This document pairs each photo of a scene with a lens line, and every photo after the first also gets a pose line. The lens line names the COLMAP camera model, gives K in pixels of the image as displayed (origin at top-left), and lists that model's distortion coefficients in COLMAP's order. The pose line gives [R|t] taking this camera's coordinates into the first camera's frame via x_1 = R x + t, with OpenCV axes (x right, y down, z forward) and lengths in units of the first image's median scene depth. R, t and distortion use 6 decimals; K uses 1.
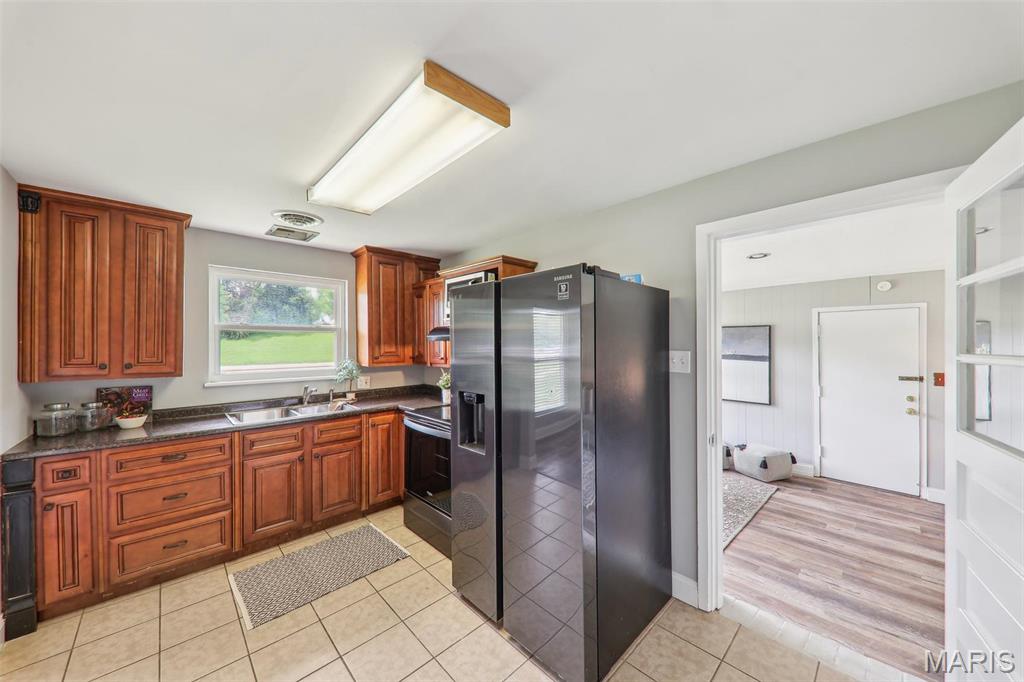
lens RADIAL K [[353.6, 0, 504.8], [0, 353.6, 344.6], [0, 0, 1]] dist [0.024063, 0.000003]
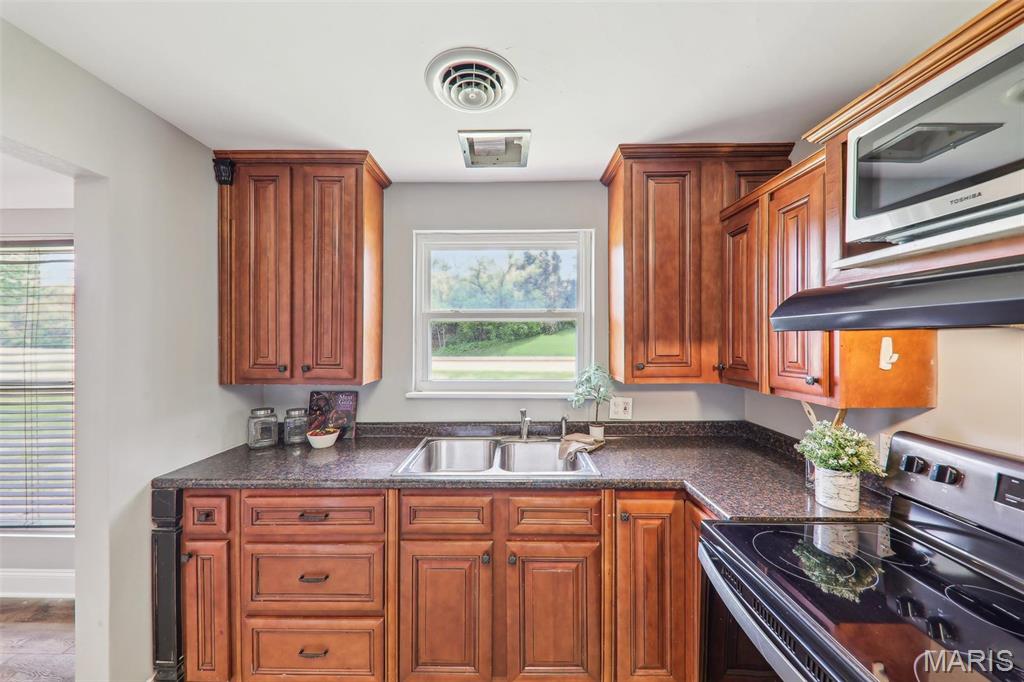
lens RADIAL K [[358.5, 0, 511.1], [0, 358.5, 342.8], [0, 0, 1]] dist [0.001171, -0.000105]
pose [[0.724130, 0.009169, -0.689603, -0.156301], [-0.001594, 0.999931, 0.011621, -0.002542], [0.689662, -0.007316, 0.724095, 0.547522]]
